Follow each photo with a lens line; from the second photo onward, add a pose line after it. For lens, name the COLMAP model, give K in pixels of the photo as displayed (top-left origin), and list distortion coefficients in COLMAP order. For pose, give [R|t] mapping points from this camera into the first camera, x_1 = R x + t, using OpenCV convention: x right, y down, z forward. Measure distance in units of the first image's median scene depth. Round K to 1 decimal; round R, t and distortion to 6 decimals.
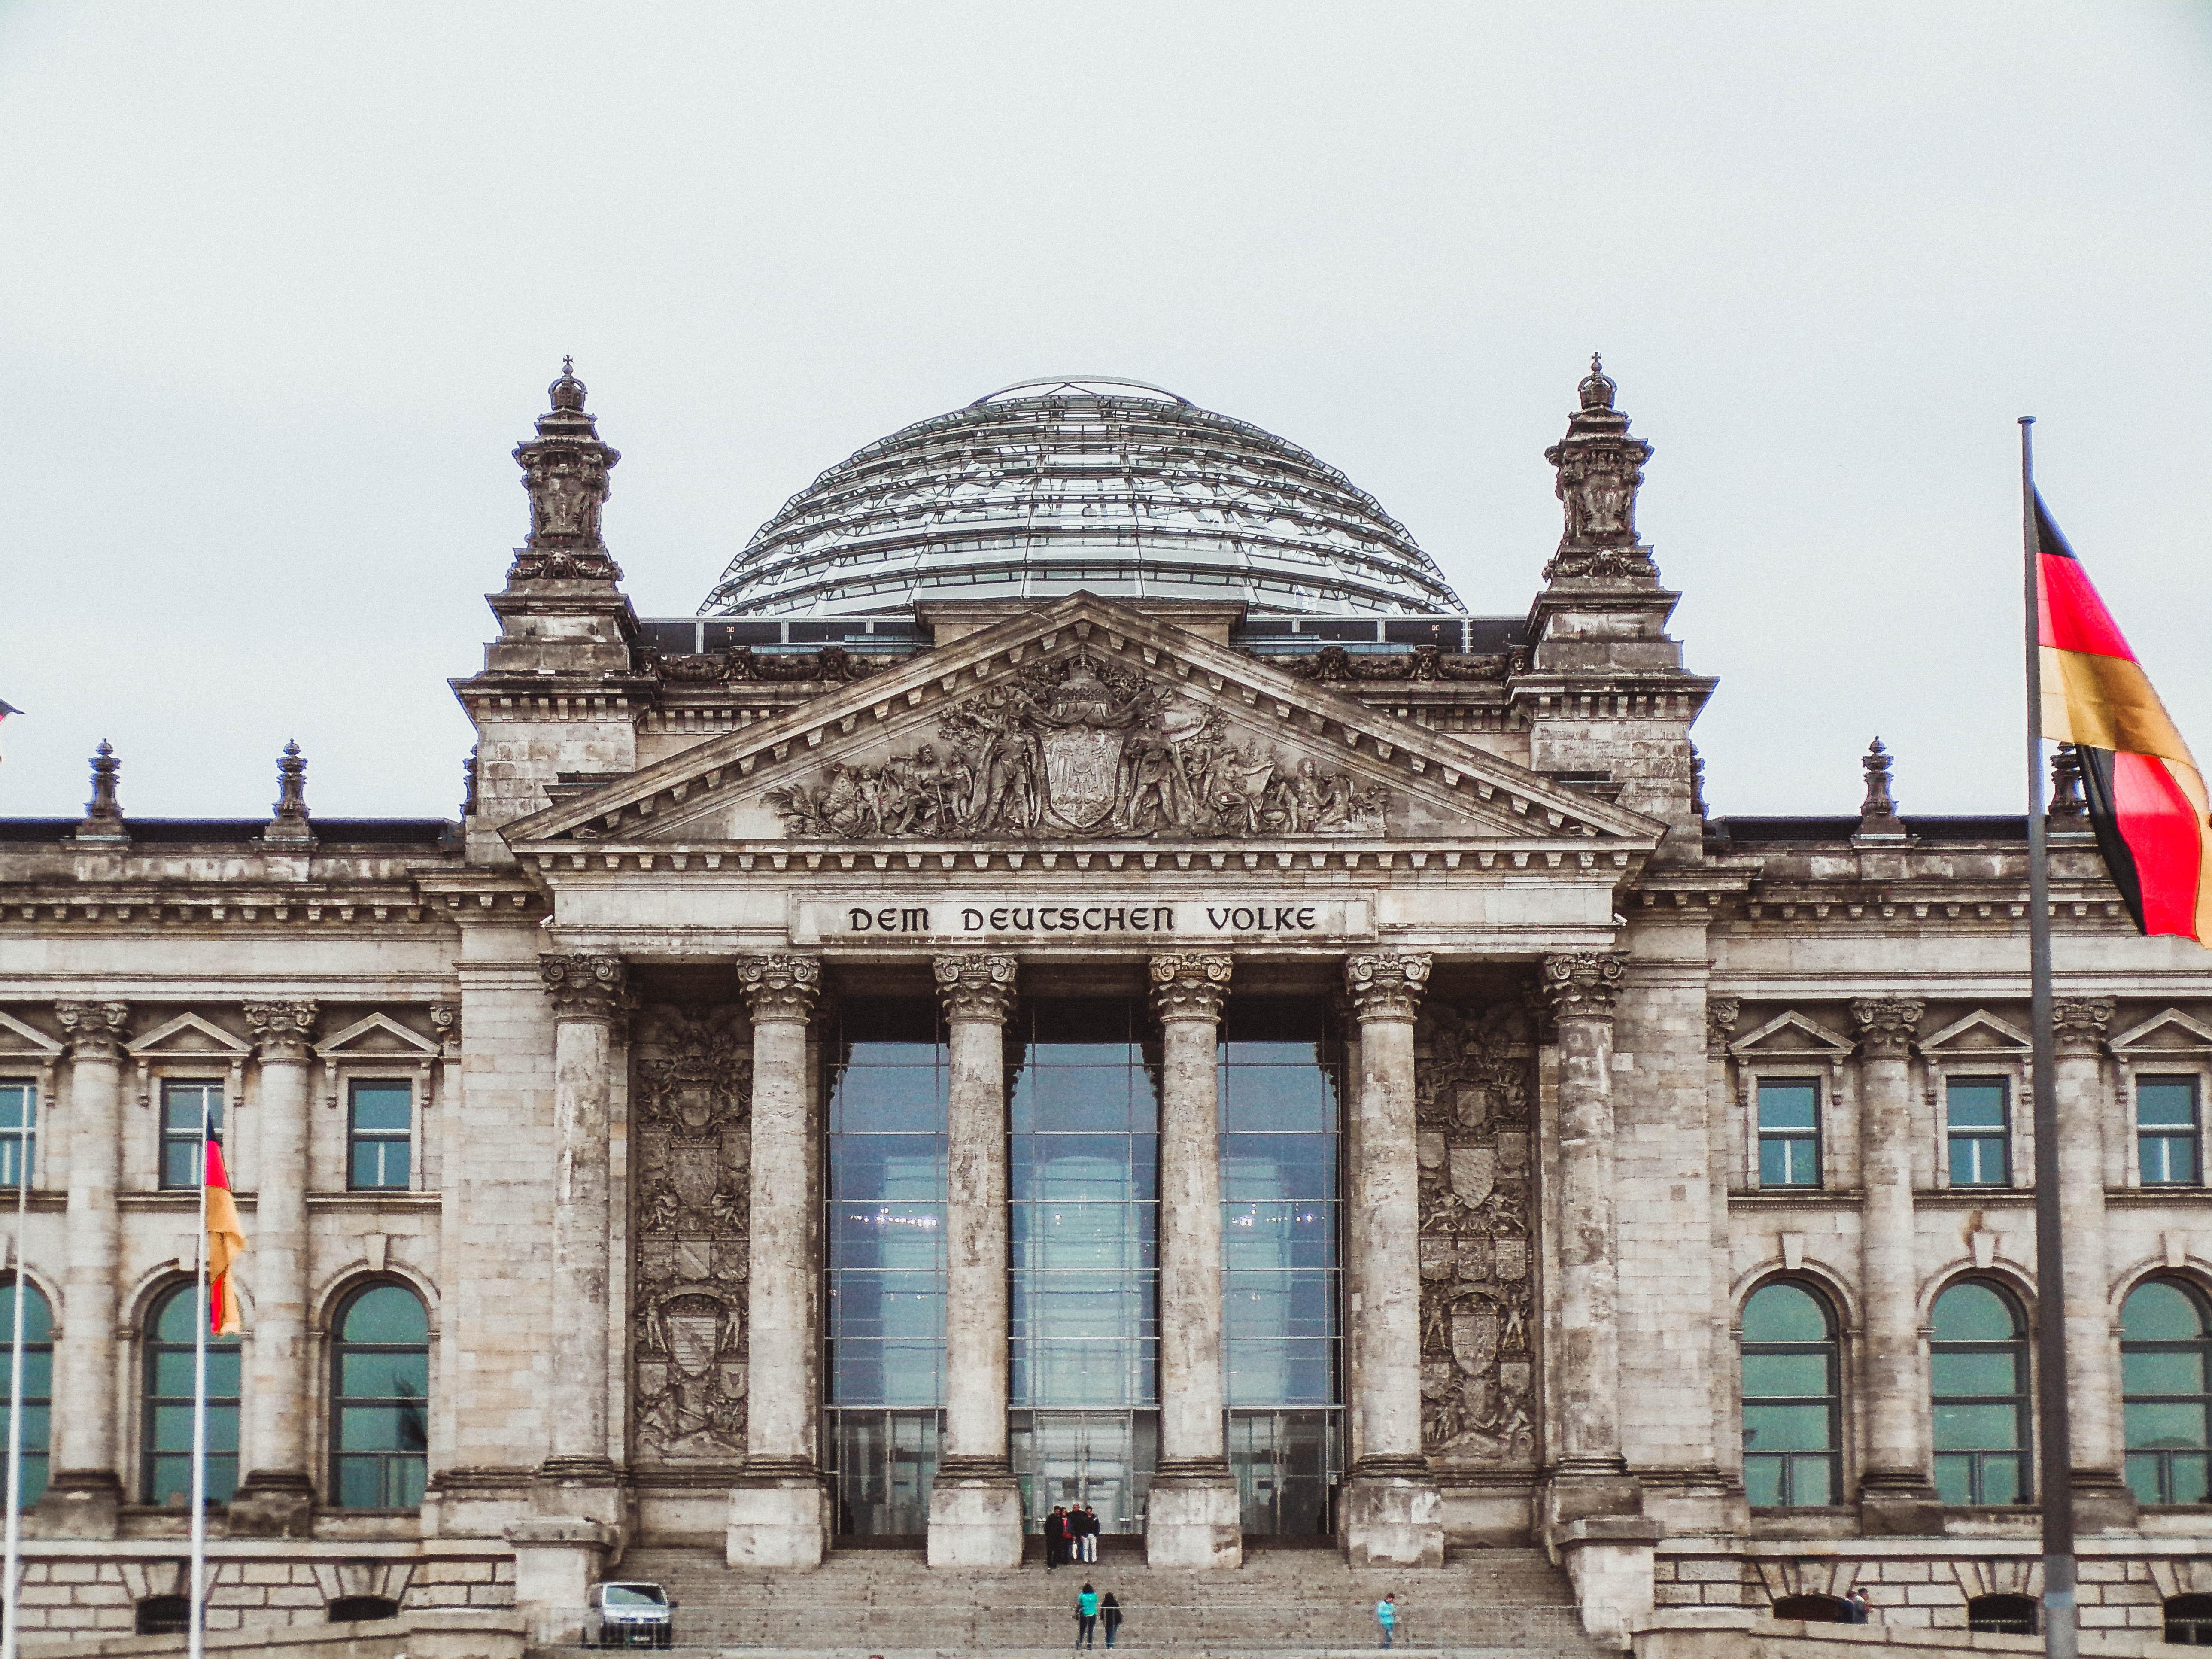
lens RADIAL K [[5039.1, 0, 1106.0], [0, 5039.1, 829.5], [0, 0, 1]] dist [-0.045718, -0.572736]
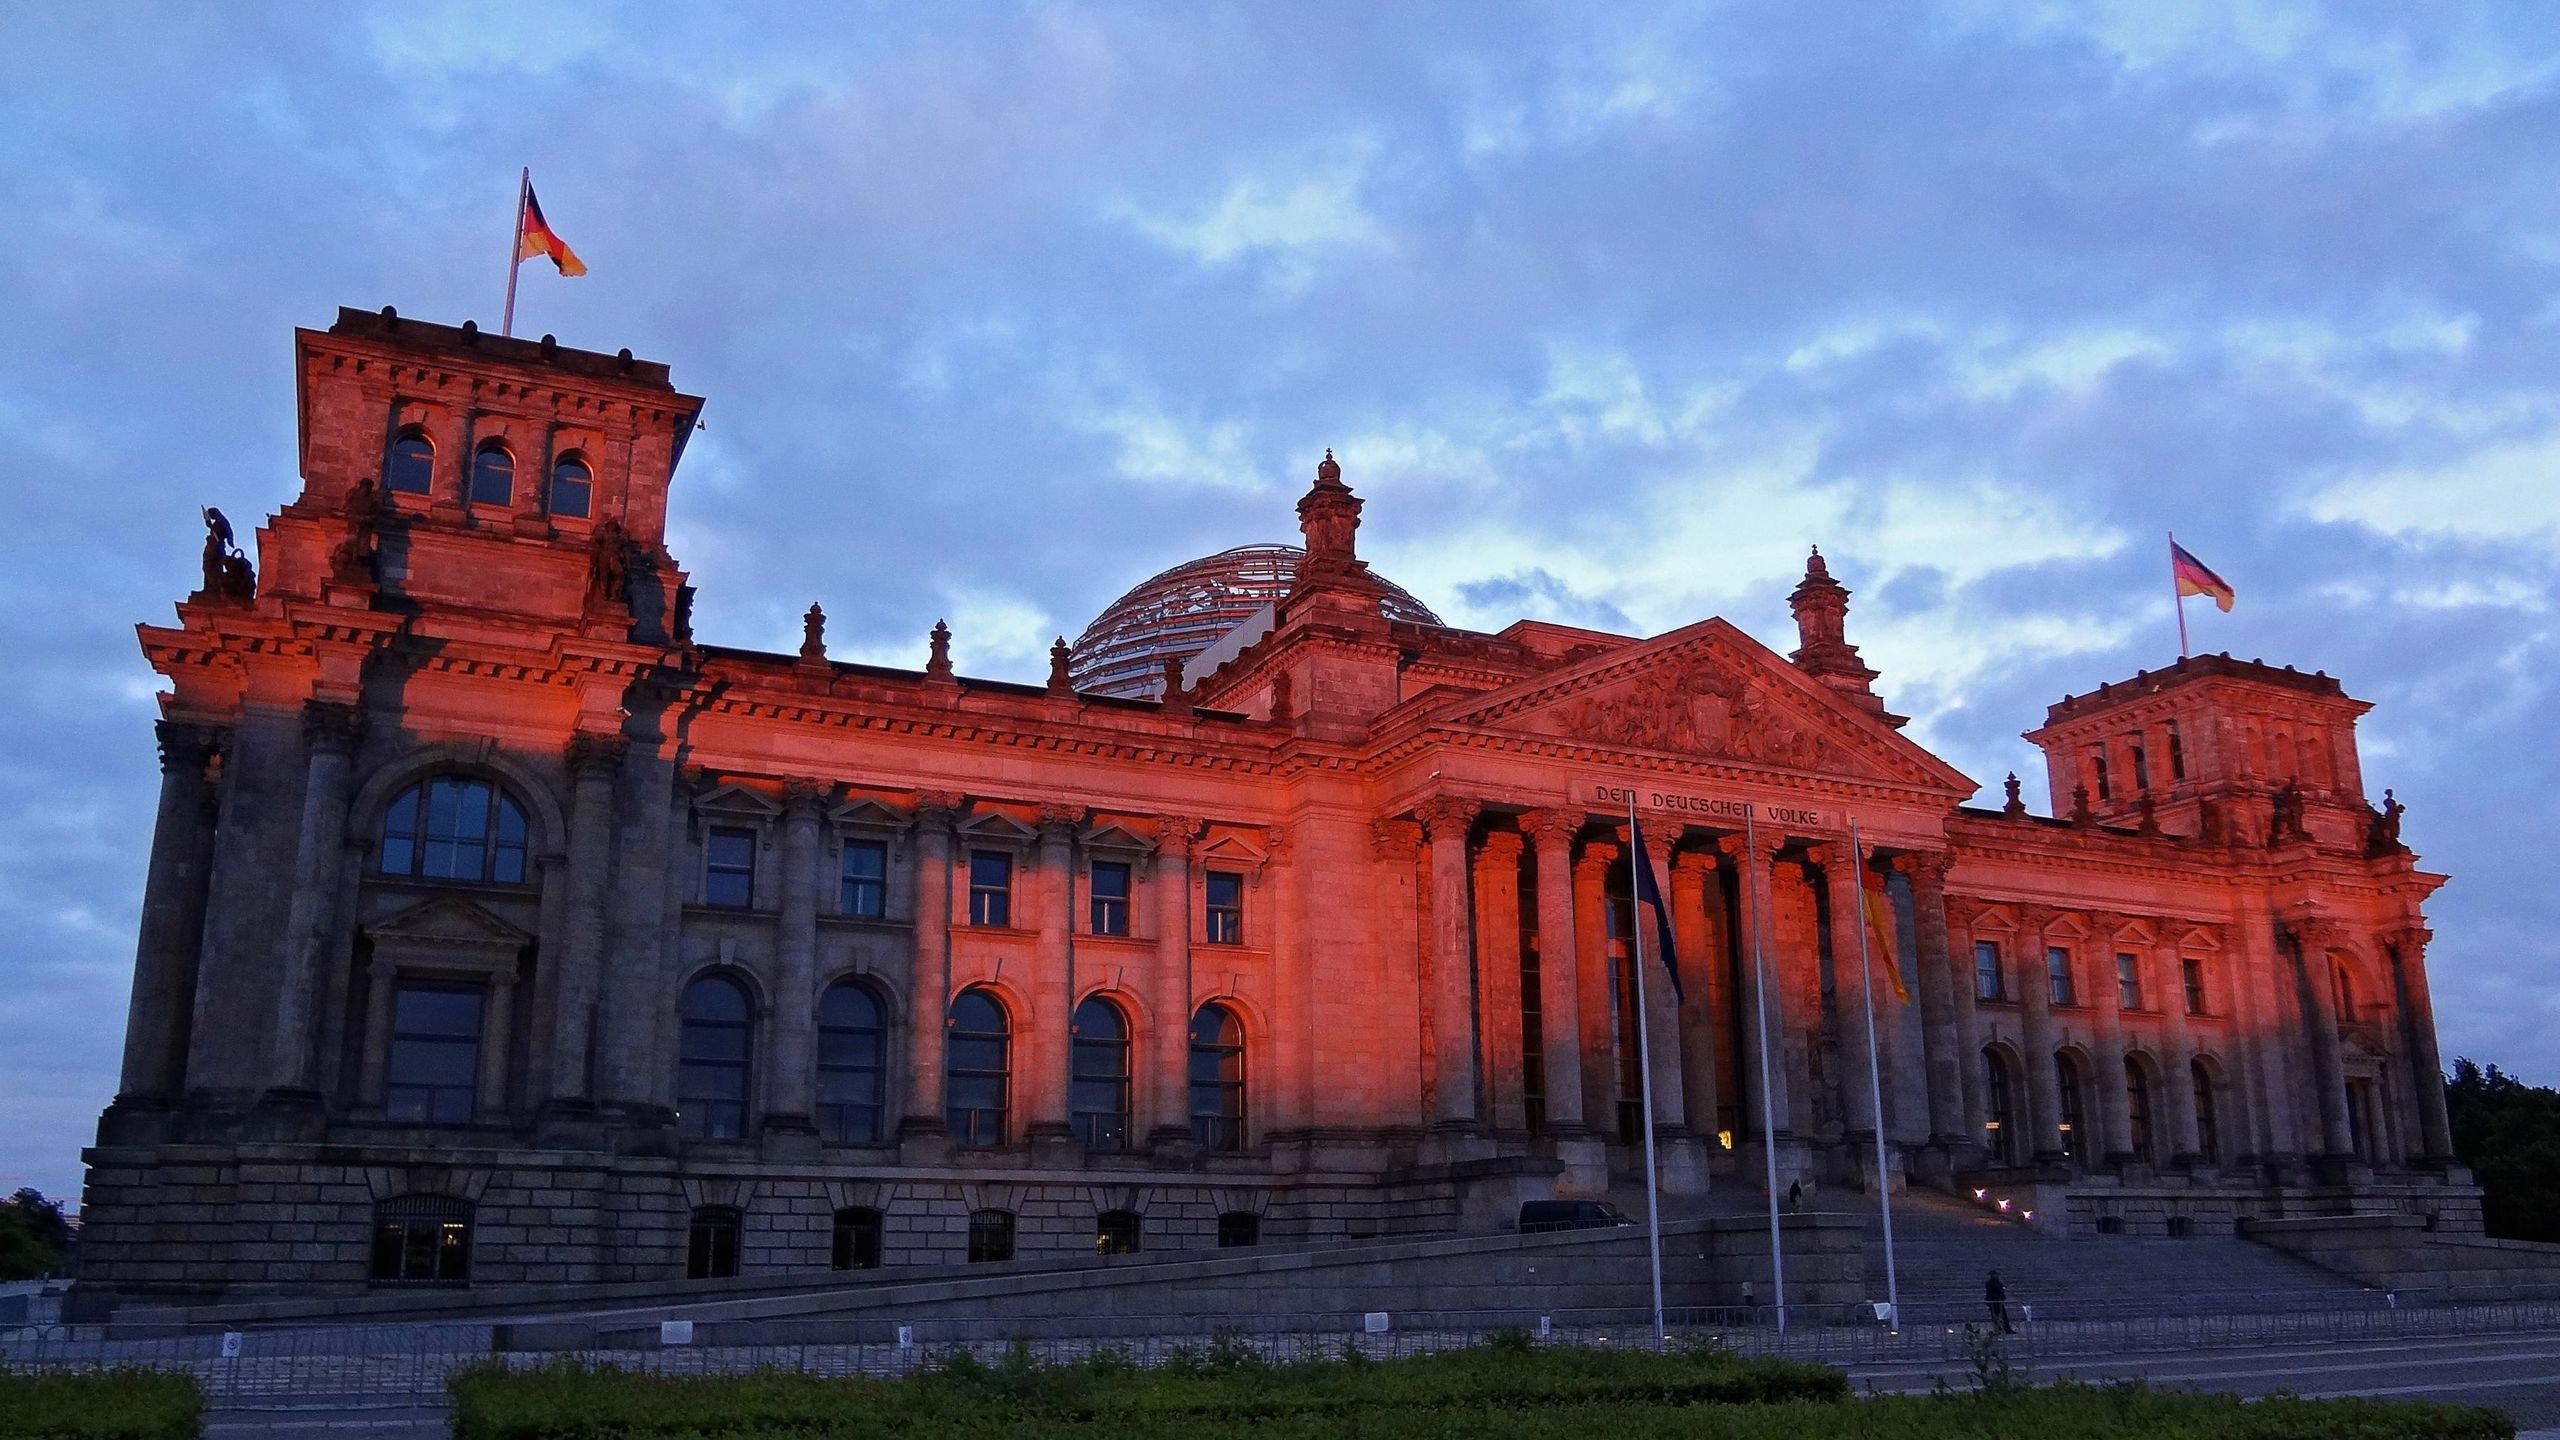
lens RADIAL K [[1976.2, 0, 1280.0], [0, 1976.2, 720.0], [0, 0, 1]] dist [-0.035912, 0.000441]
pose [[0.896243, 0.117674, 0.427669, -0.410344], [-0.071462, 0.989879, -0.122608, 0.078925], [-0.437768, 0.079325, 0.895582, 0.456621]]
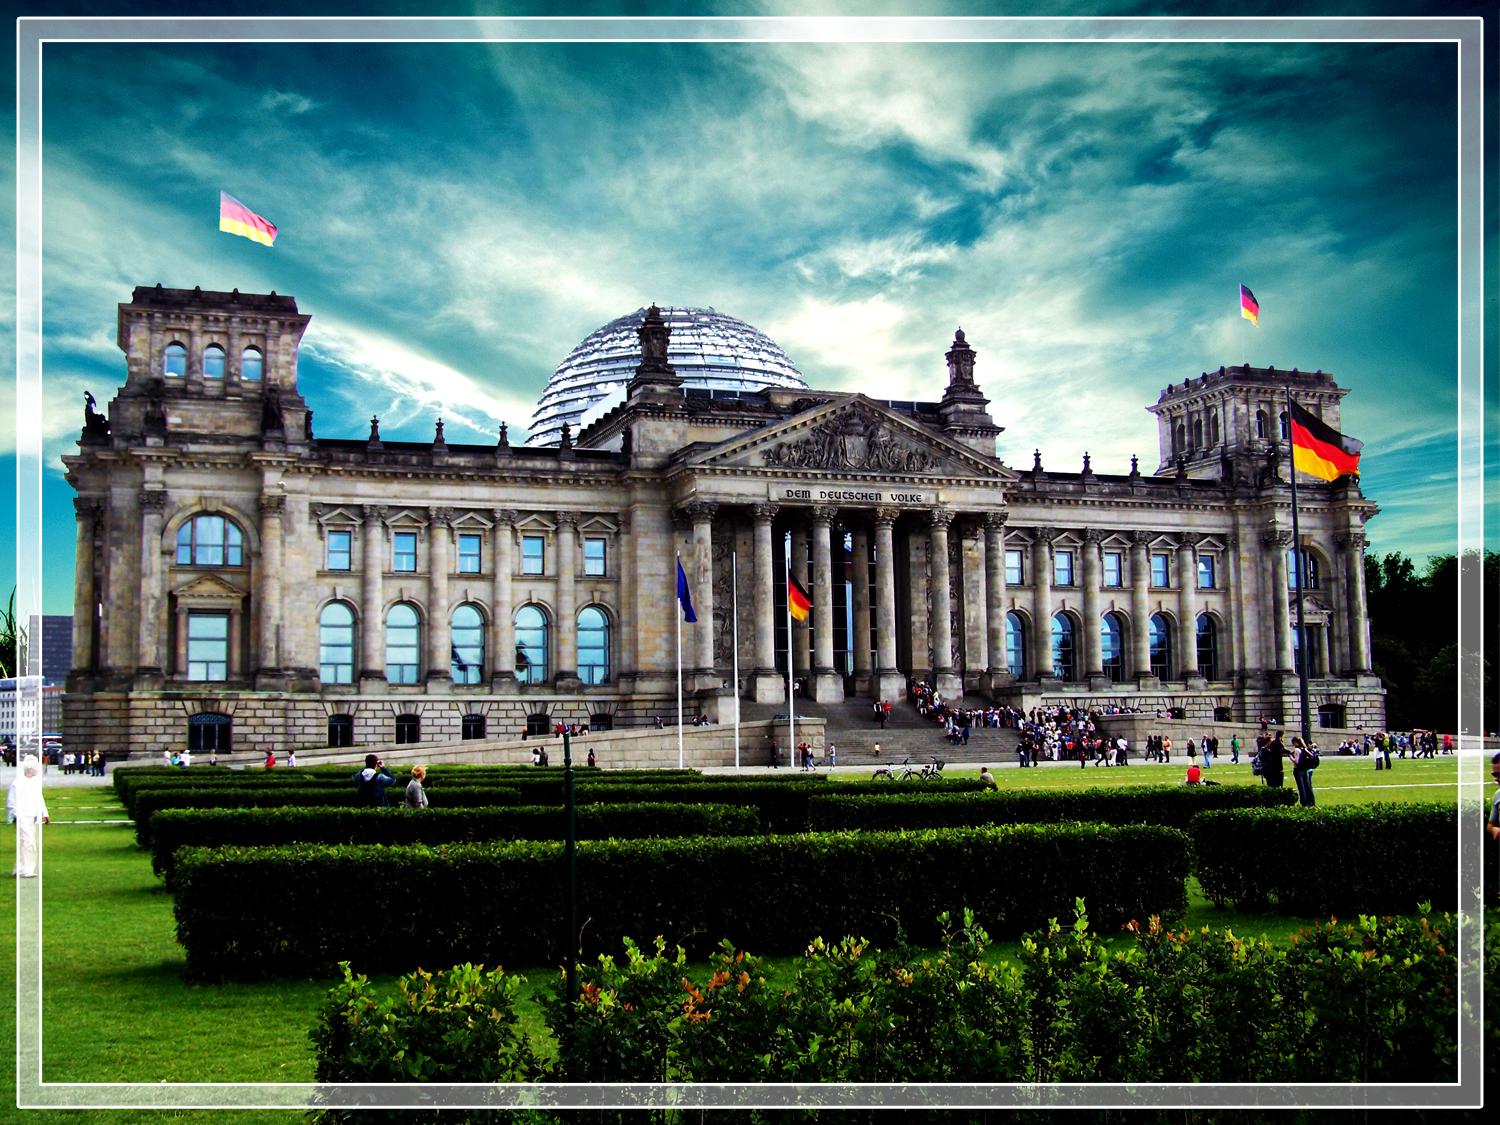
lens RADIAL K [[1781.4, 0, 702.4], [0, 1781.4, 445.9], [0, 0, 1]] dist [-0.096414, 0.031368]
pose [[0.938296, 0.046831, 0.342647, -0.463351], [-0.047143, 0.998861, -0.007422, -0.000567], [-0.342604, -0.009189, 0.939435, -0.007830]]
